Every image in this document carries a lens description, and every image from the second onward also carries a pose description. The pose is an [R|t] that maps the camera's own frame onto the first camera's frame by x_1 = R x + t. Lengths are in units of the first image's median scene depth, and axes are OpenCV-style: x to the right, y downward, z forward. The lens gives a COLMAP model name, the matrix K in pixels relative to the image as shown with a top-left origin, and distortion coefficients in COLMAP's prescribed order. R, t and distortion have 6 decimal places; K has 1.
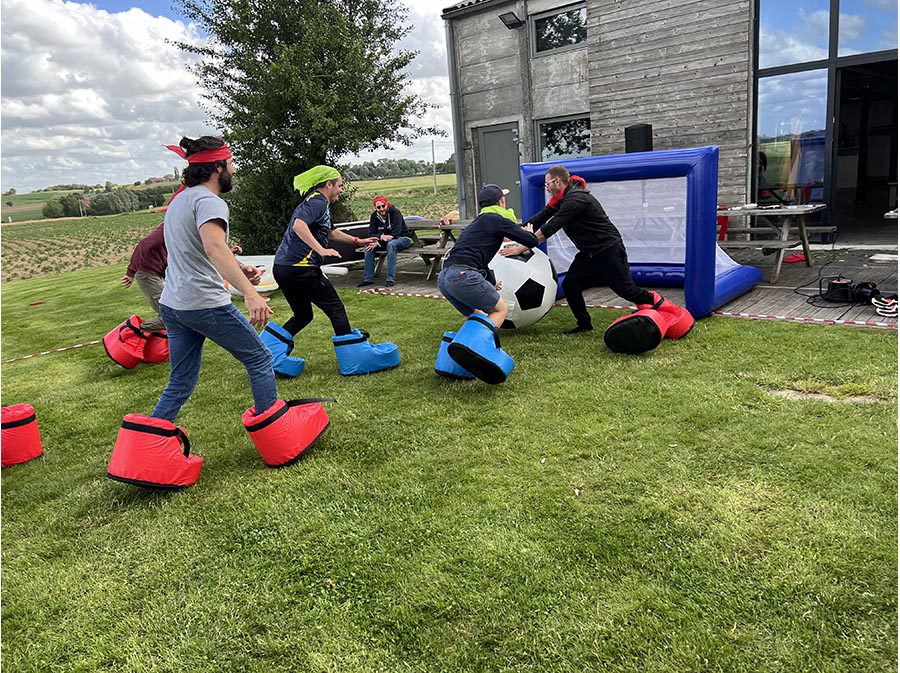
lens RADIAL K [[677.5, 0, 448.0], [0, 677.5, 335.9], [0, 0, 1]] dist [0.009442, -0.002801]
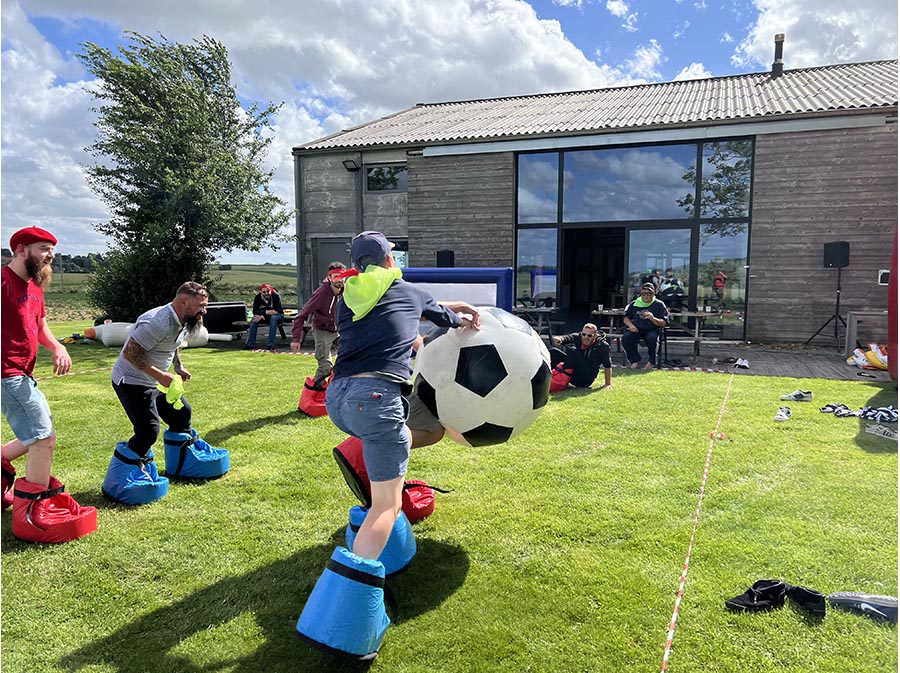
lens RADIAL K [[677.5, 0, 448.0], [0, 677.5, 344.3], [0, 0, 1]] dist [0.009442, -0.002801]
pose [[0.936167, 0.049179, 0.348100, -0.201005], [0.001437, 0.989624, -0.143677, 0.095862], [-0.351554, 0.135006, 0.926382, -0.315897]]
